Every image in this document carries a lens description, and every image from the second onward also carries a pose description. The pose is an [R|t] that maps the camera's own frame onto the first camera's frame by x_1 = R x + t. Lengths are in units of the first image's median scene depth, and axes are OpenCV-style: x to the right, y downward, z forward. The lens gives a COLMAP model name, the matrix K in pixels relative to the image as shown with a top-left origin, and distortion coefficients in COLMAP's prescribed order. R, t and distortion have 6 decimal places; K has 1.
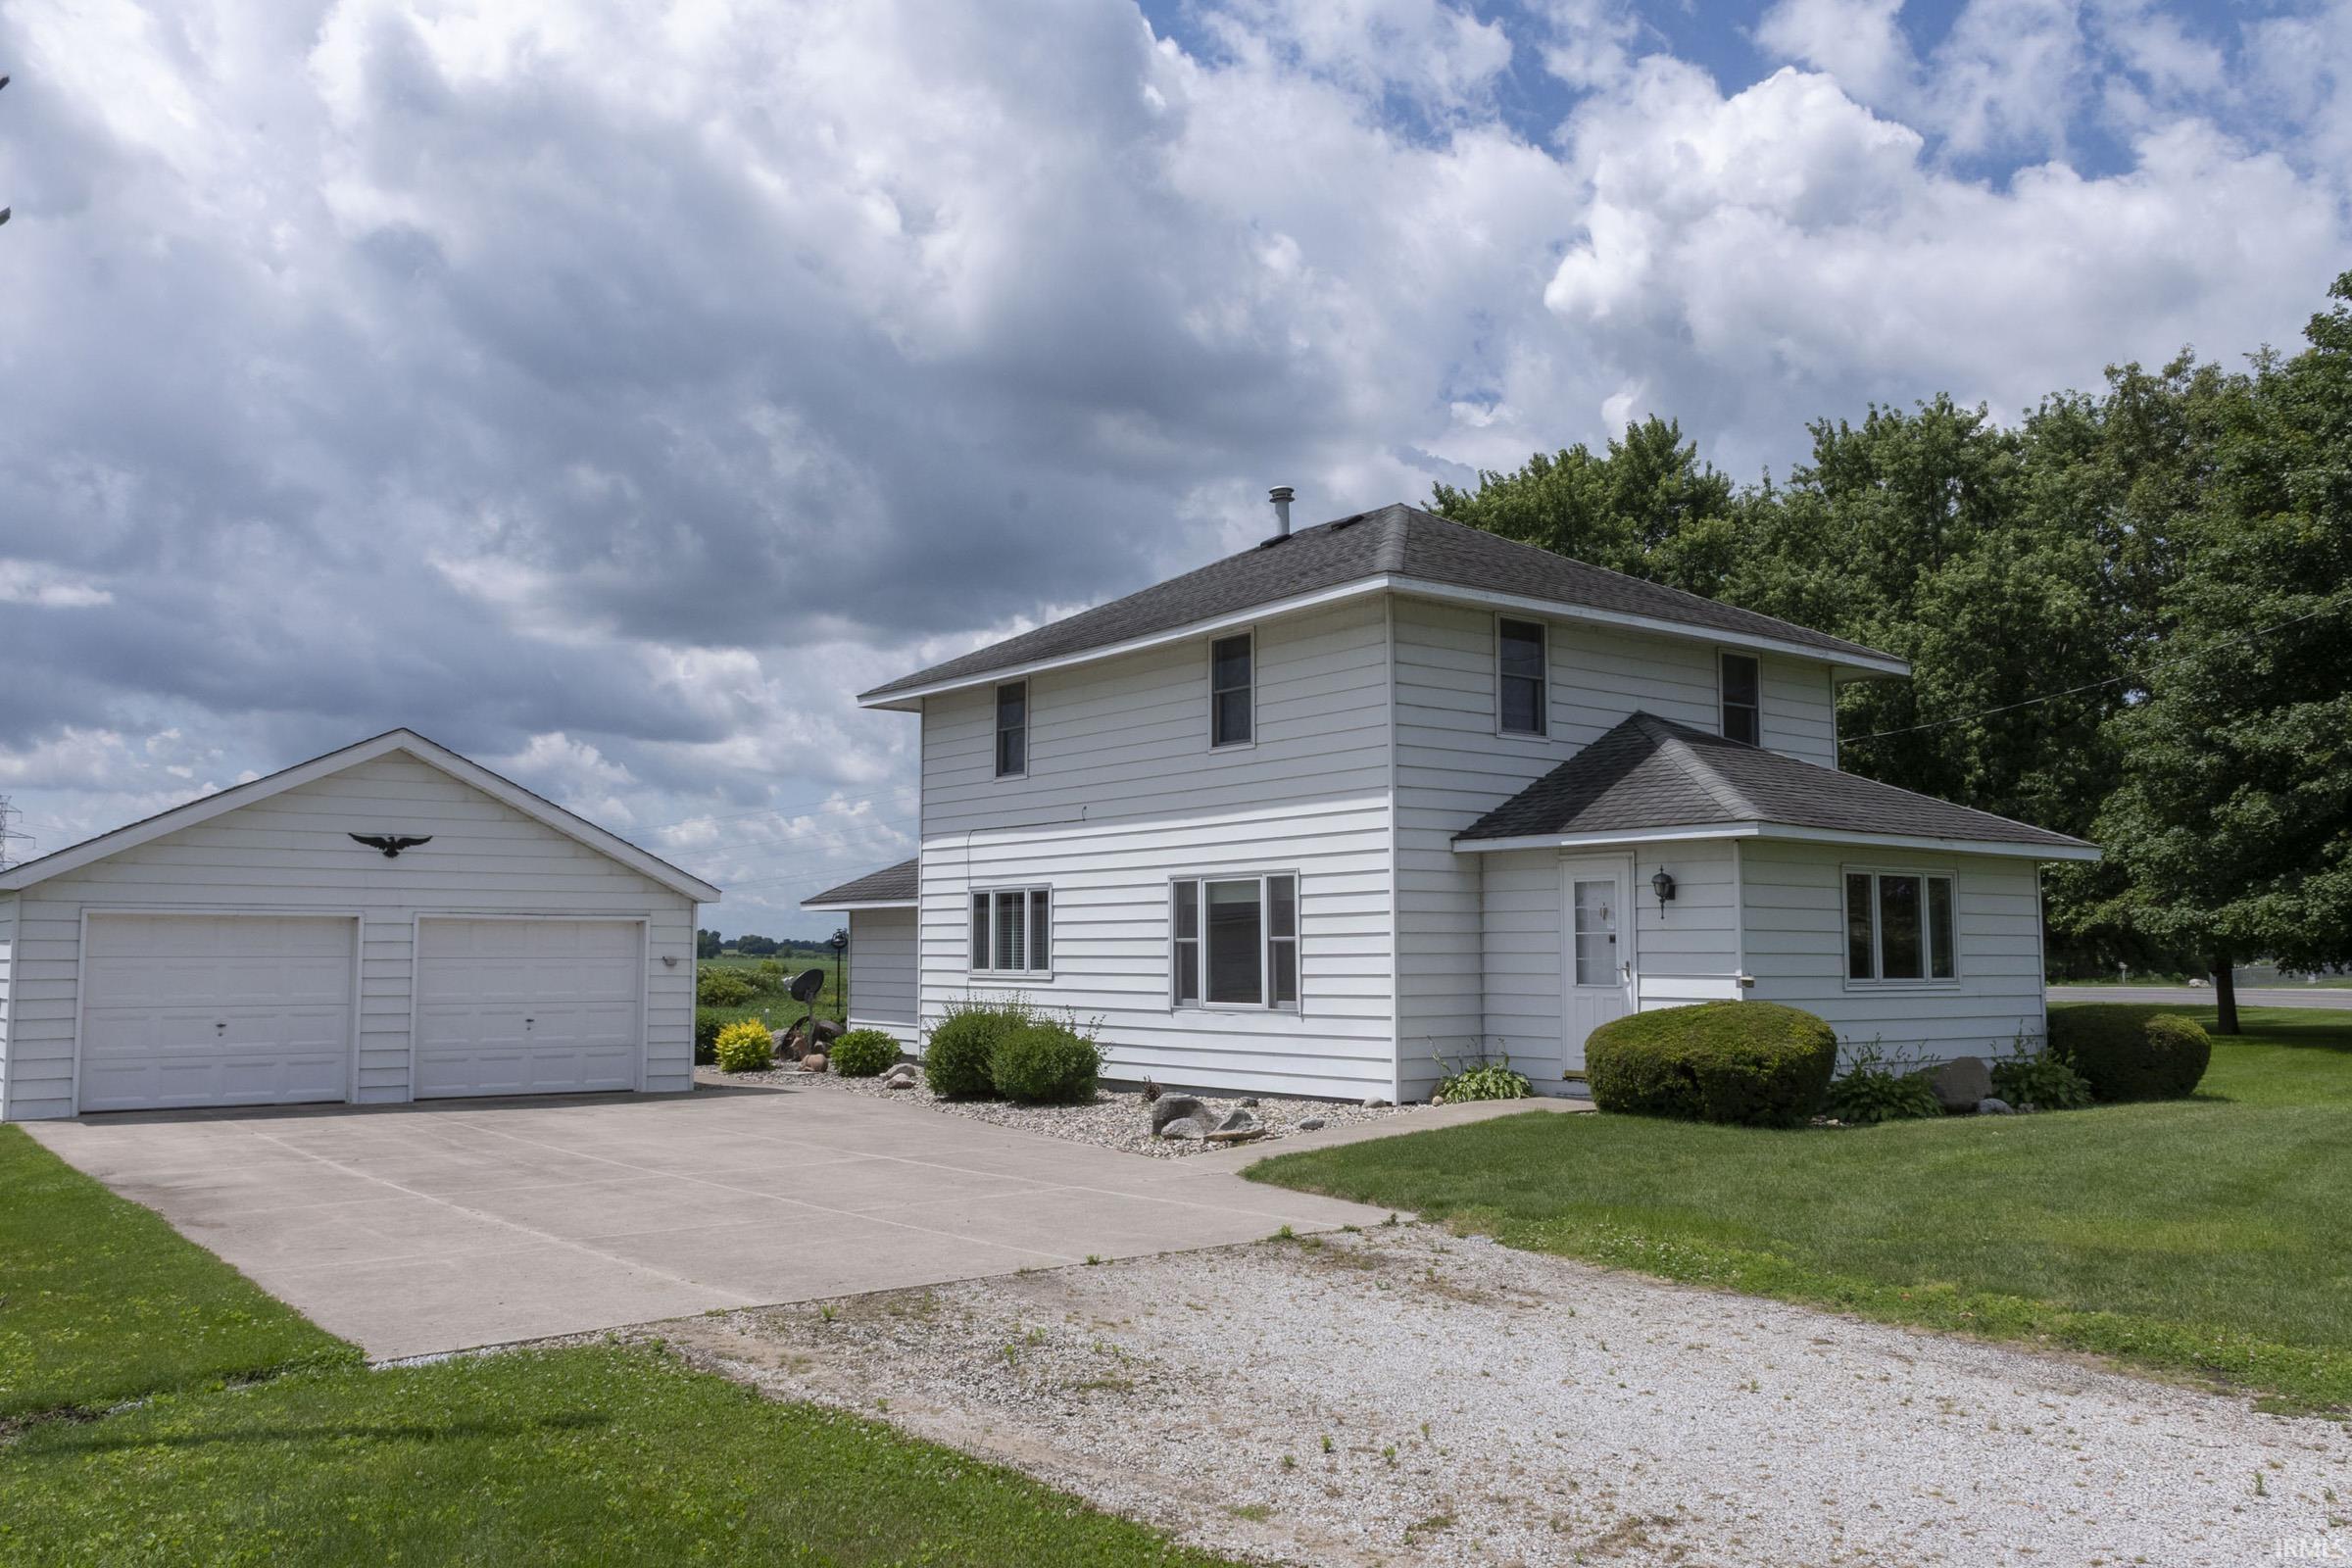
lens RADIAL K [[1828.4, 0, 1168.8], [0, 1828.4, 797.0], [0, 0, 1]] dist [-0.039026, 0.001860]
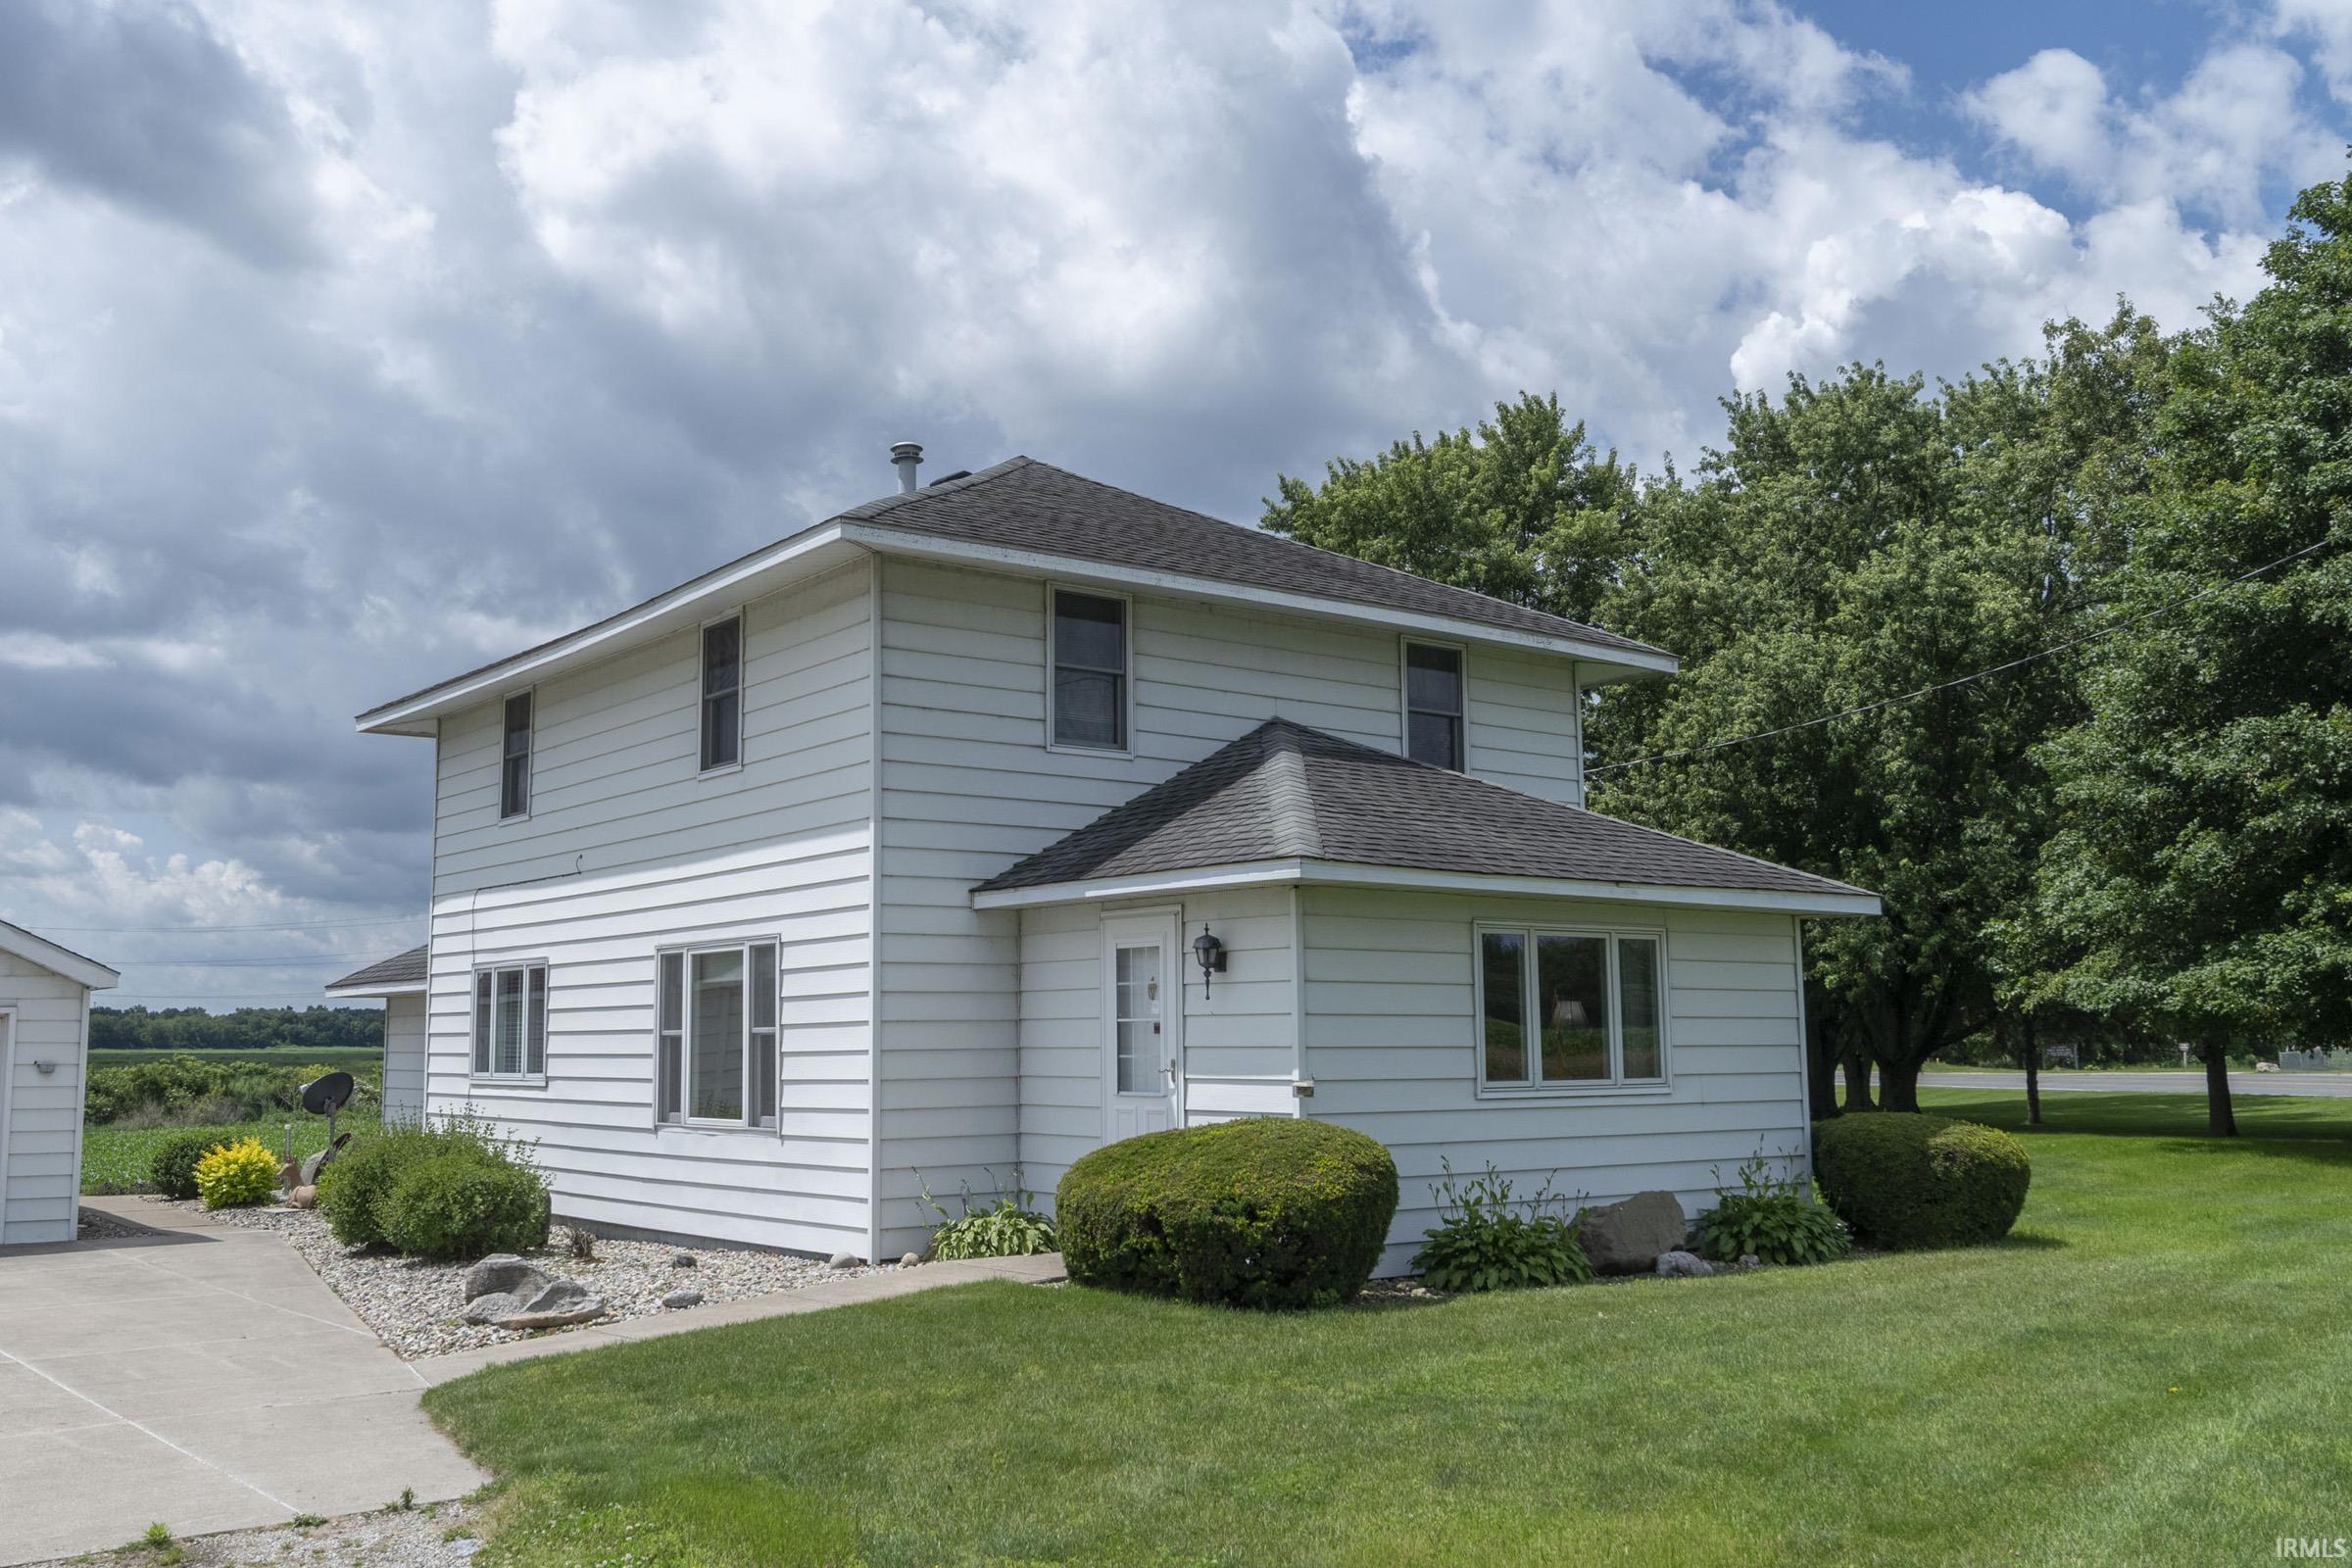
lens RADIAL K [[2071.1, 0, 1188.6], [0, 2071.1, 760.2], [0, 0, 1]] dist [-0.030955, 0.038640]
pose [[0.999585, -0.006148, 0.028160, 0.195496], [0.007528, 0.998762, -0.049174, 0.011037], [-0.027823, 0.049365, 0.998393, 0.156532]]
